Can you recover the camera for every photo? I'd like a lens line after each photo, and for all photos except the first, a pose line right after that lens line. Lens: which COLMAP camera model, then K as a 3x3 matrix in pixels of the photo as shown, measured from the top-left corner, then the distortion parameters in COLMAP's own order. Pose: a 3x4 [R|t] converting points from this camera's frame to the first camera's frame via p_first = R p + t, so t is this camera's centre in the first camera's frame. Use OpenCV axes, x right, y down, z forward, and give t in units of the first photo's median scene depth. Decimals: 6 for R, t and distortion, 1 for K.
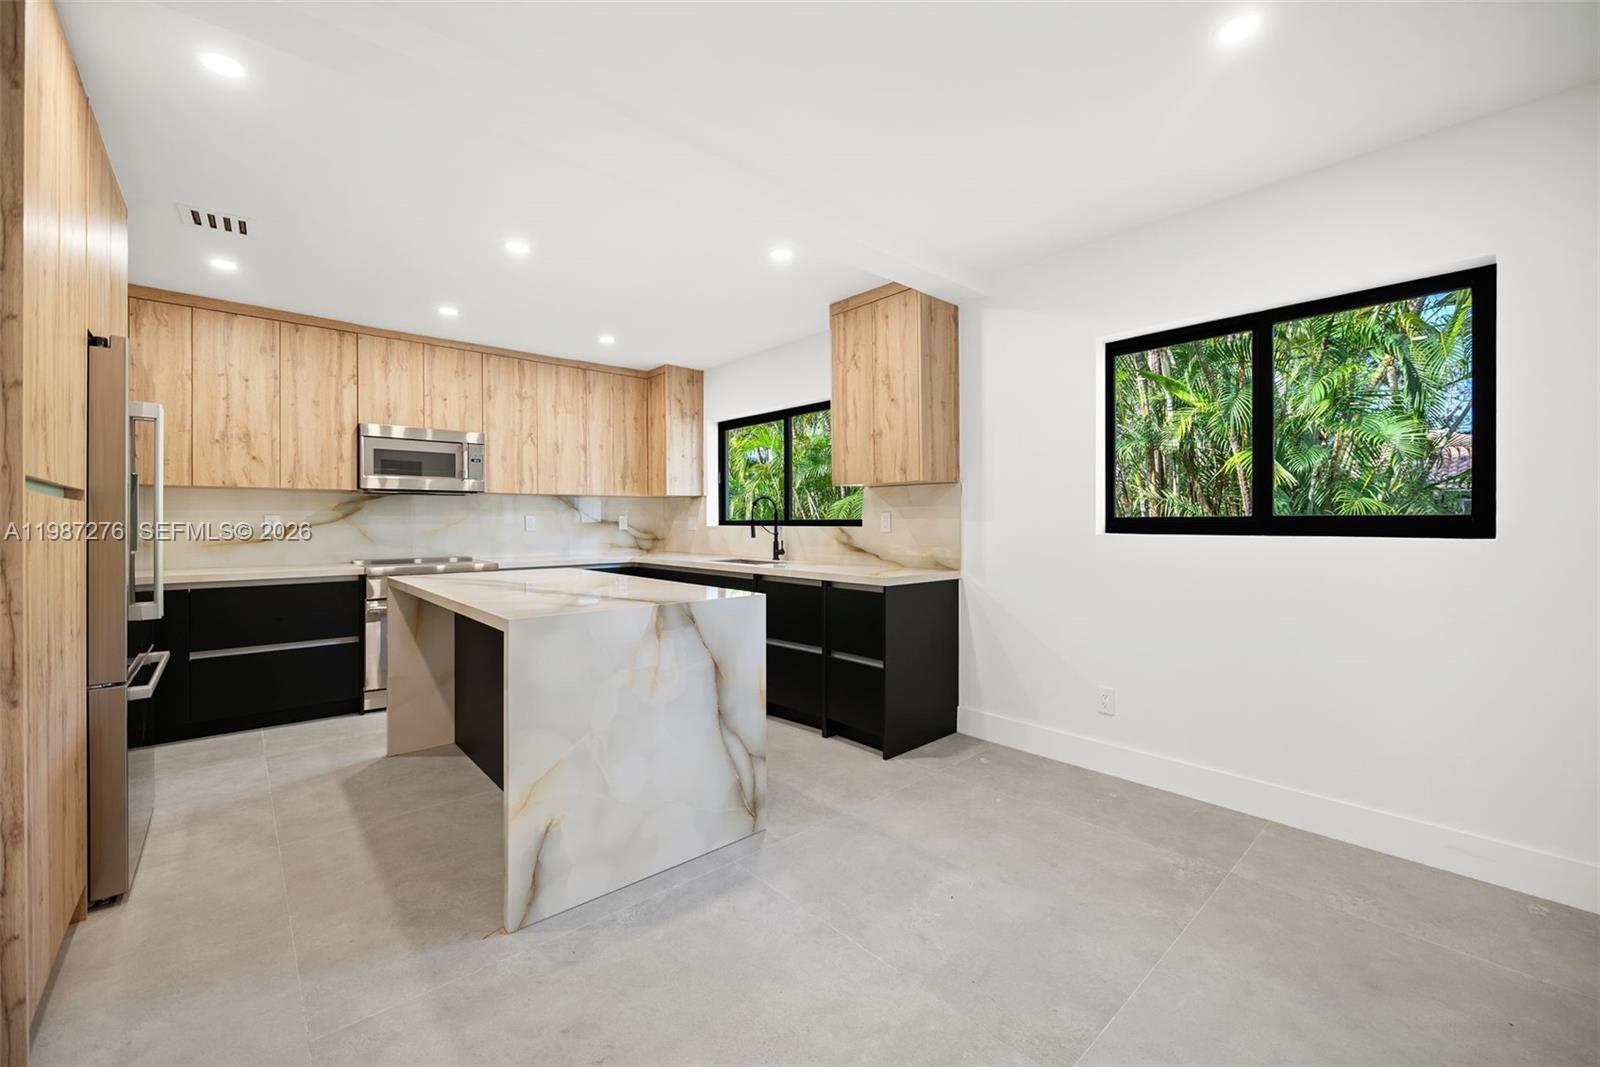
lens RADIAL K [[644.6, 0, 801.1], [0, 644.6, 521.2], [0, 0, 1]] dist [-0.002647, -0.000065]
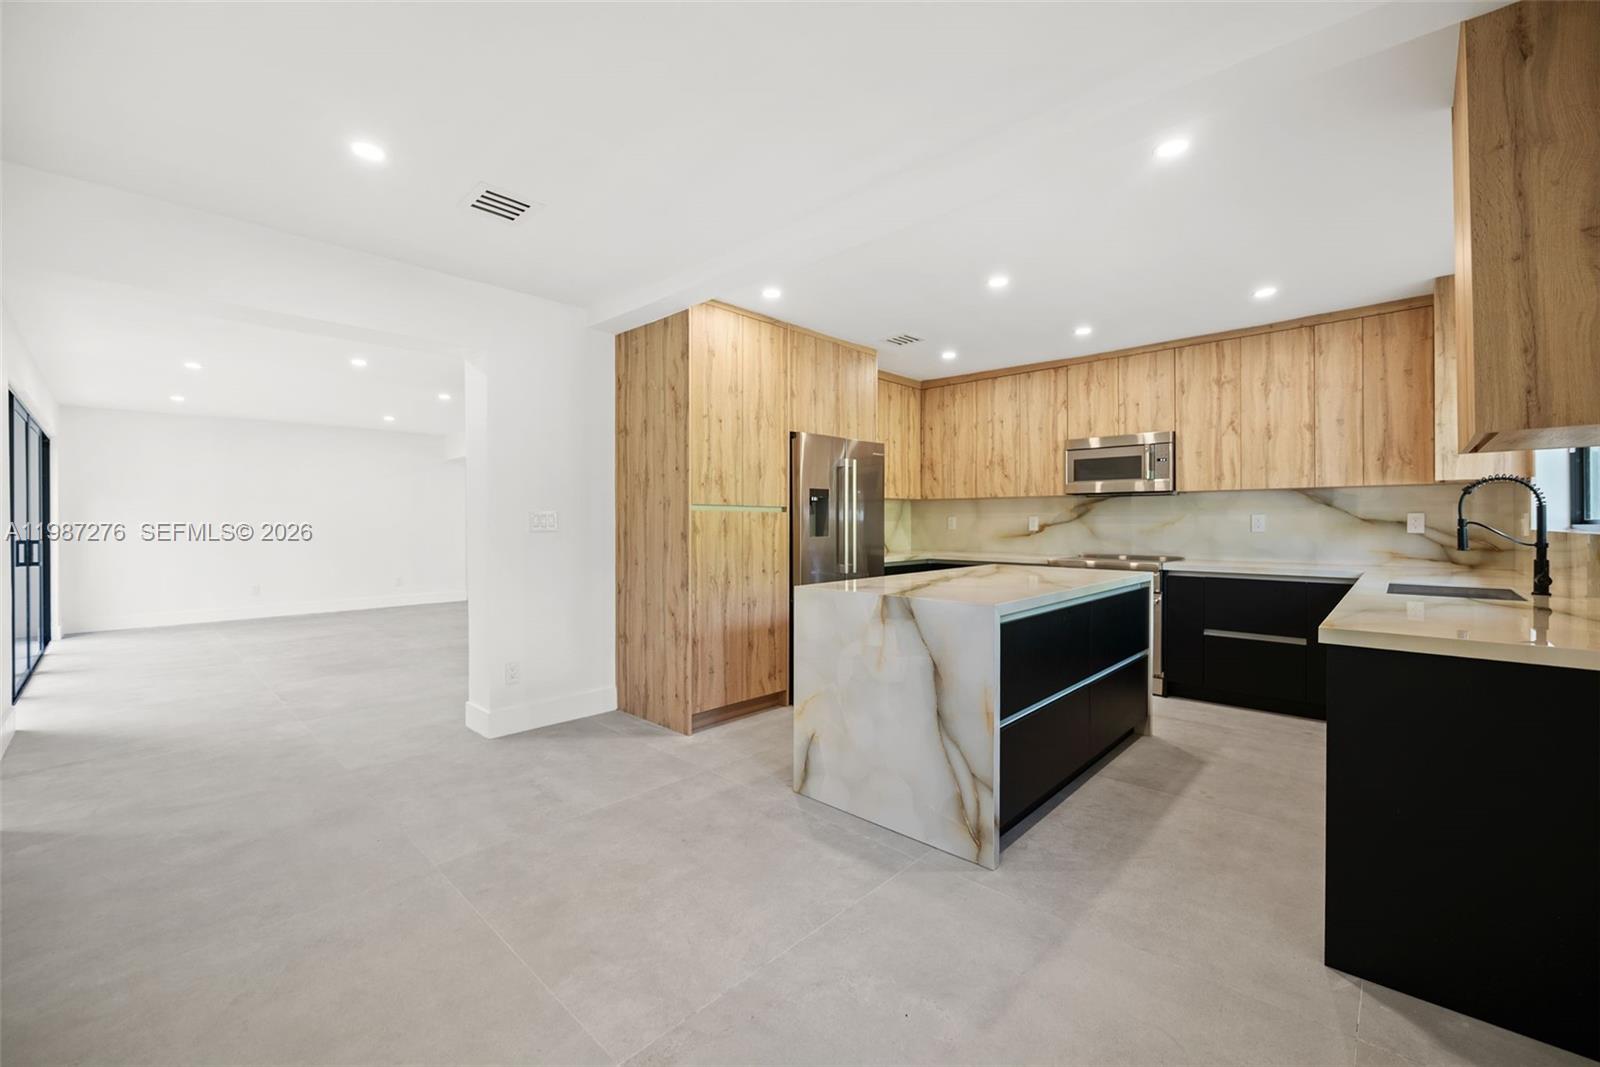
lens RADIAL K [[644.6, 0, 801.1], [0, 644.6, 521.2], [0, 0, 1]] dist [-0.002647, -0.000065]
pose [[0.087872, 0.001823, -0.996130, 0.473508], [0.001232, 0.999997, 0.001939, -0.002302], [0.996131, -0.001398, 0.087870, 0.389279]]
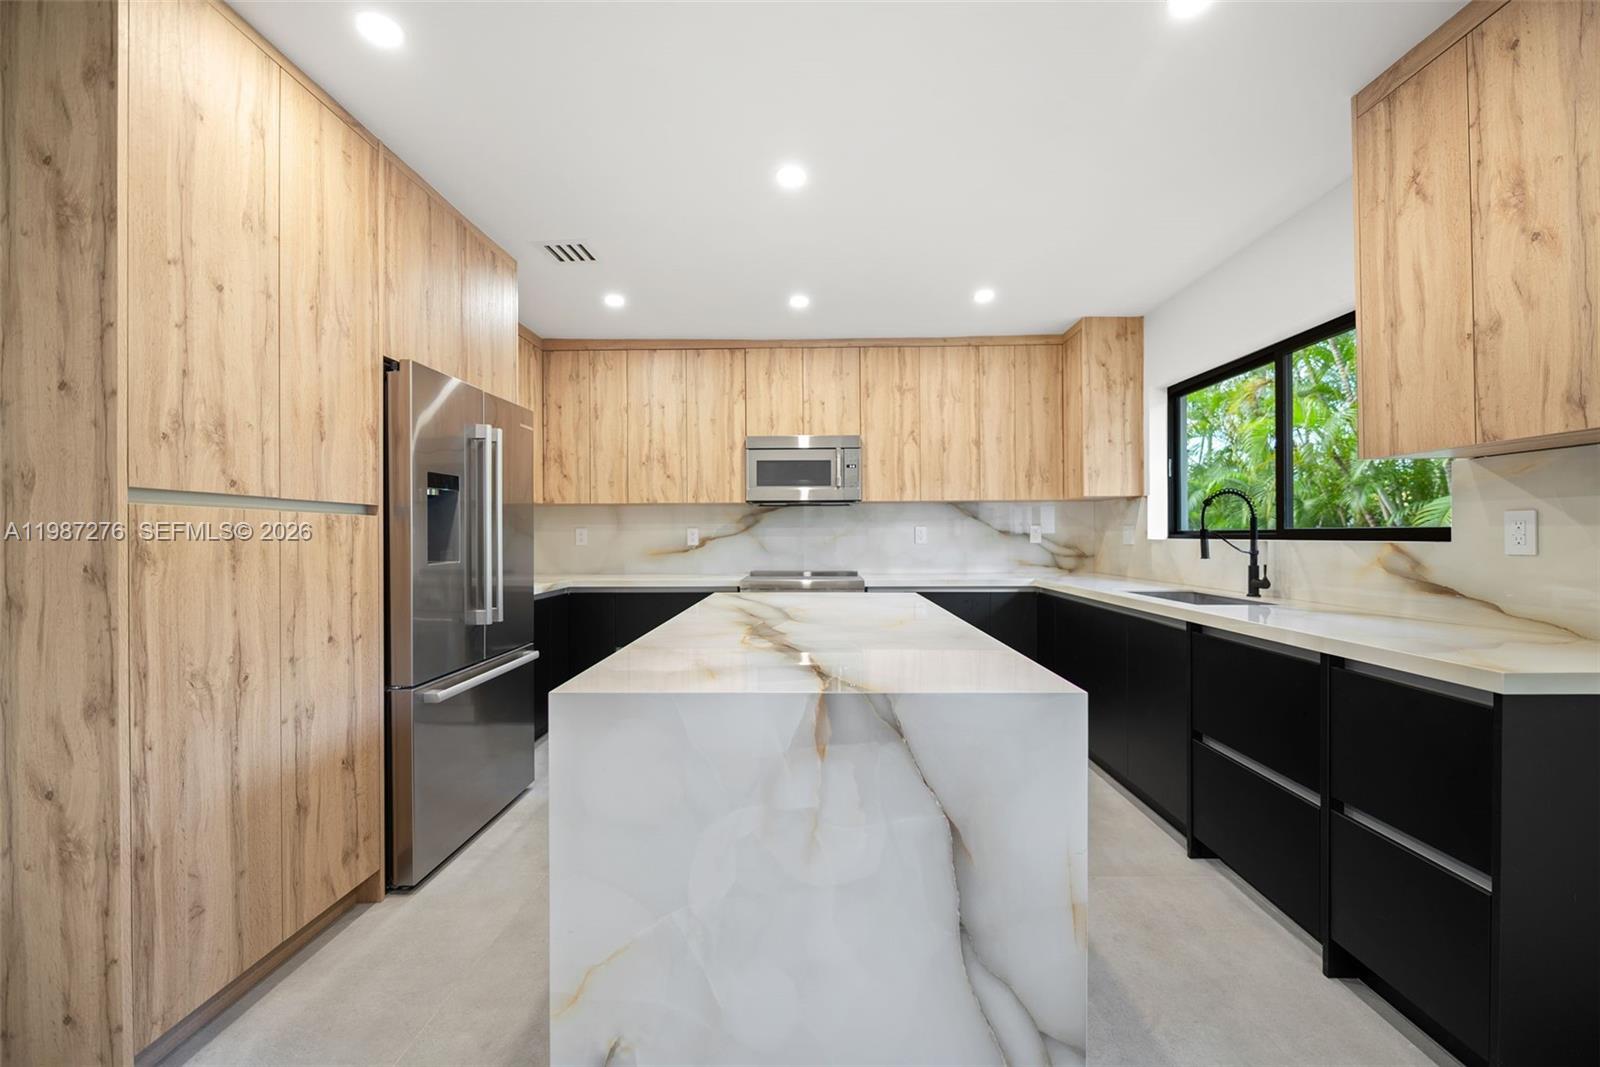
lens RADIAL K [[639.0, 0, 800.7], [0, 639.0, 536.3], [0, 0, 1]] dist [-0.005485, -0.000281]
pose [[0.732384, 0.000501, -0.680891, 0.060780], [0.003136, 0.999987, 0.004109, 0.000647], [0.680884, -0.005145, 0.732373, 0.316641]]
